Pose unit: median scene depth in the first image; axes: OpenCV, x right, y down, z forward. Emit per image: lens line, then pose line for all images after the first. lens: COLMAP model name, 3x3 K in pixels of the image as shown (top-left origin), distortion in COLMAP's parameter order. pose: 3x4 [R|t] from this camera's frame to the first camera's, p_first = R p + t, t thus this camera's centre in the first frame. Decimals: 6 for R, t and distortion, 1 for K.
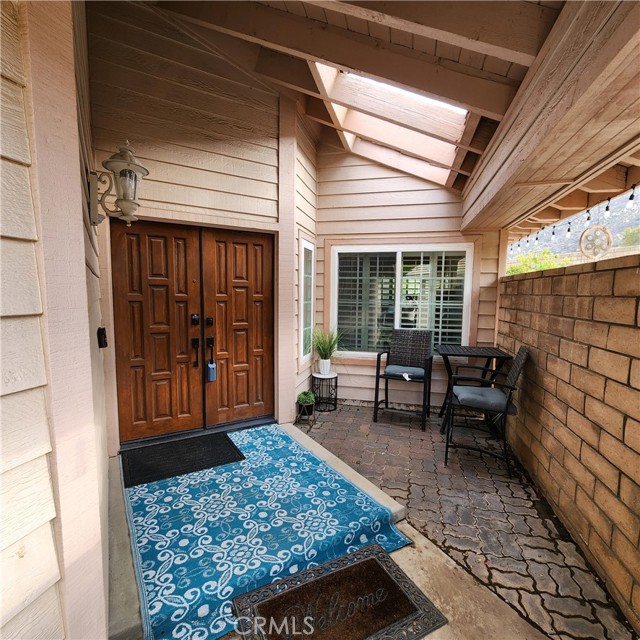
lens RADIAL K [[342.5, 0, 318.7], [0, 342.5, 322.5], [0, 0, 1]] dist [-0.004077, -0.000106]
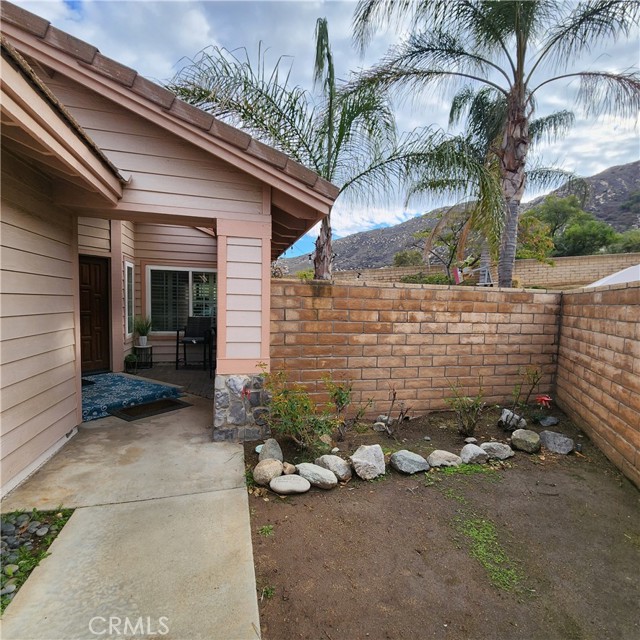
lens RADIAL K [[342.5, 0, 319.3], [0, 342.5, 323.7], [0, 0, 1]] dist [-0.004077, -0.000106]
pose [[0.875071, -0.021147, 0.483532, -0.033601], [0.028250, 0.999573, -0.007409, 0.087866], [-0.483169, 0.020143, 0.875295, -0.819714]]
